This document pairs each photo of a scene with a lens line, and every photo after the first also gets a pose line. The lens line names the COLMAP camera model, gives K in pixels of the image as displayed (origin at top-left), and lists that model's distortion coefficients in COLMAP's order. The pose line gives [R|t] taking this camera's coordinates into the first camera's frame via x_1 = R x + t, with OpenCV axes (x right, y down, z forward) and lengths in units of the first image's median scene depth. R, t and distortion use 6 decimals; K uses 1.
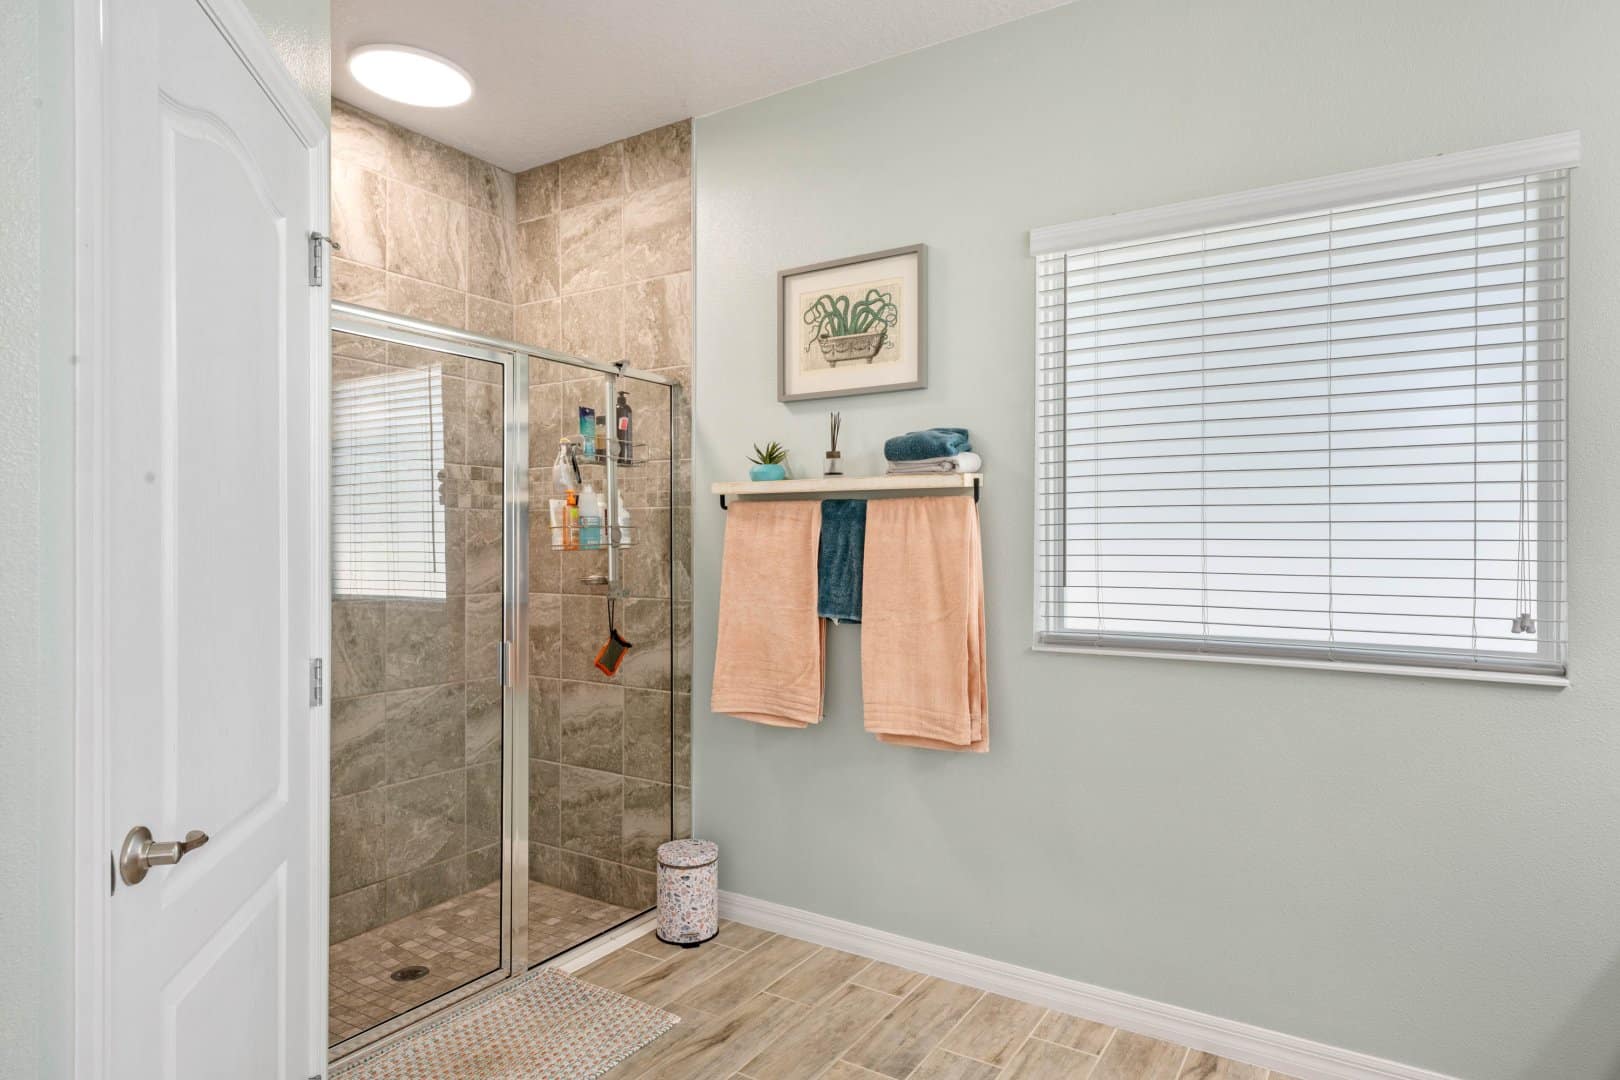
lens RADIAL K [[935.2, 0, 814.2], [0, 935.2, 536.7], [0, 0, 1]] dist [0.025328, -0.002917]
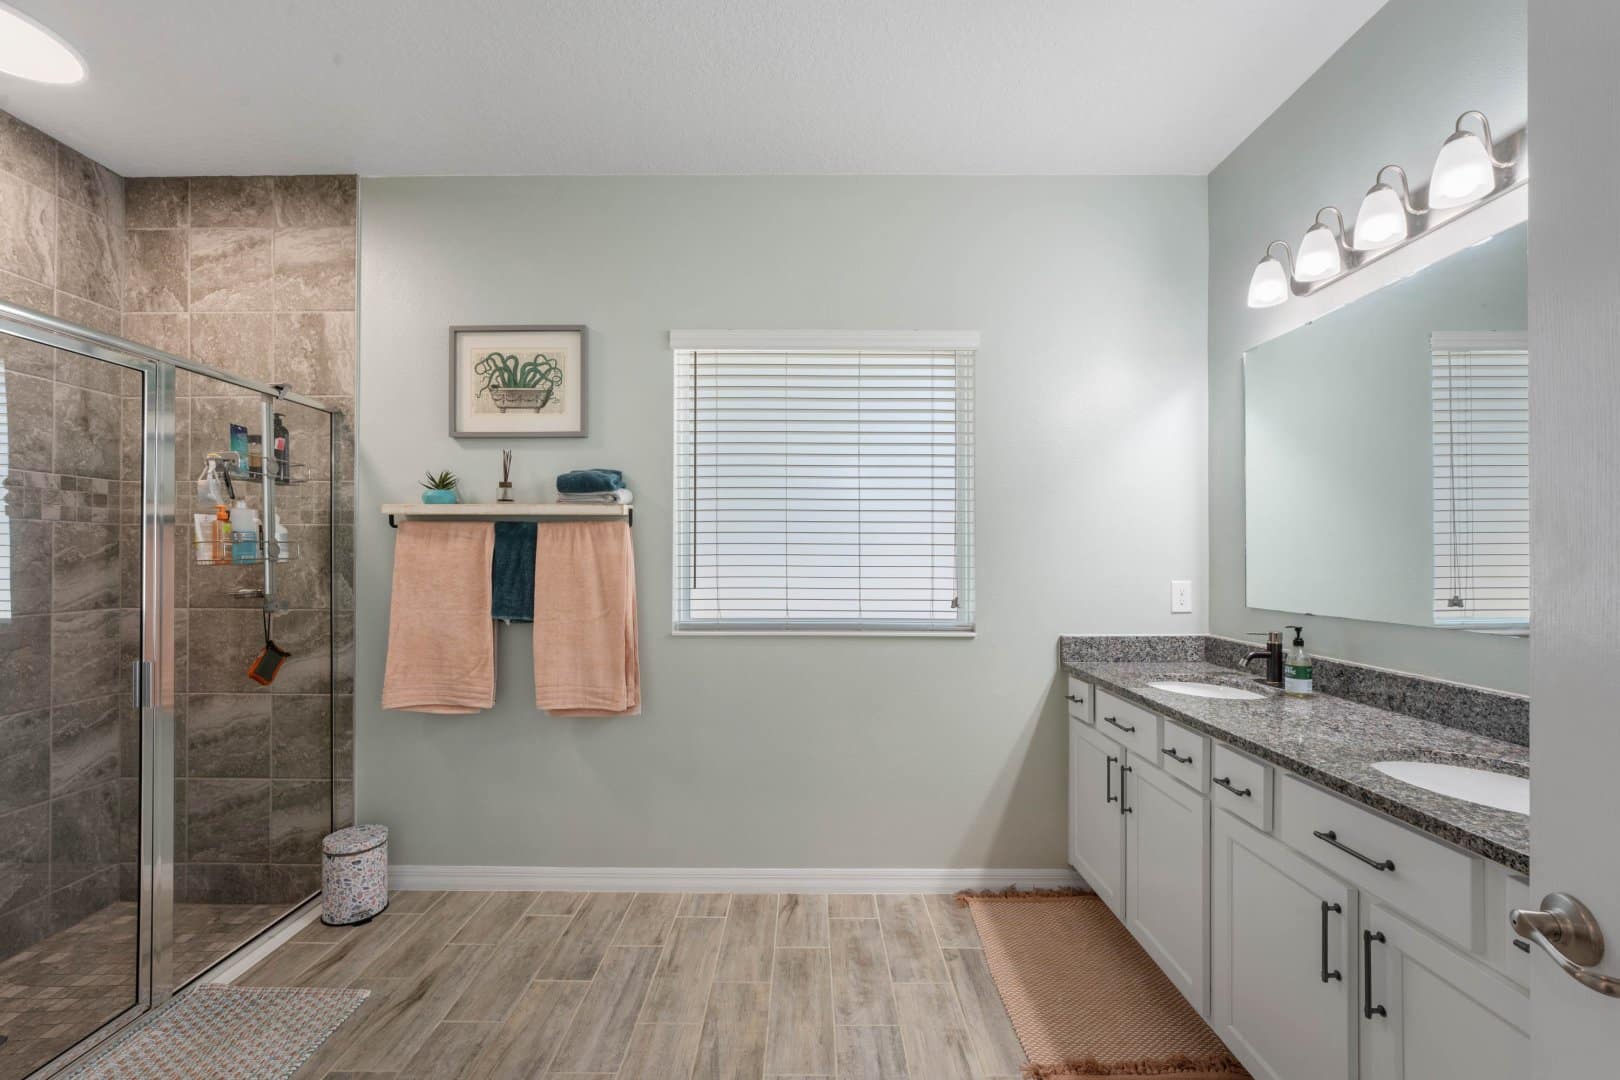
lens RADIAL K [[667.8, 0, 807.6], [0, 667.8, 547.5], [0, 0, 1]] dist [-0.002167, 0.004352]
pose [[0.853904, 0.006699, 0.520387, -0.092419], [-0.003215, 0.999966, -0.007596, -0.000714], [-0.520420, 0.004813, 0.853897, 0.054215]]
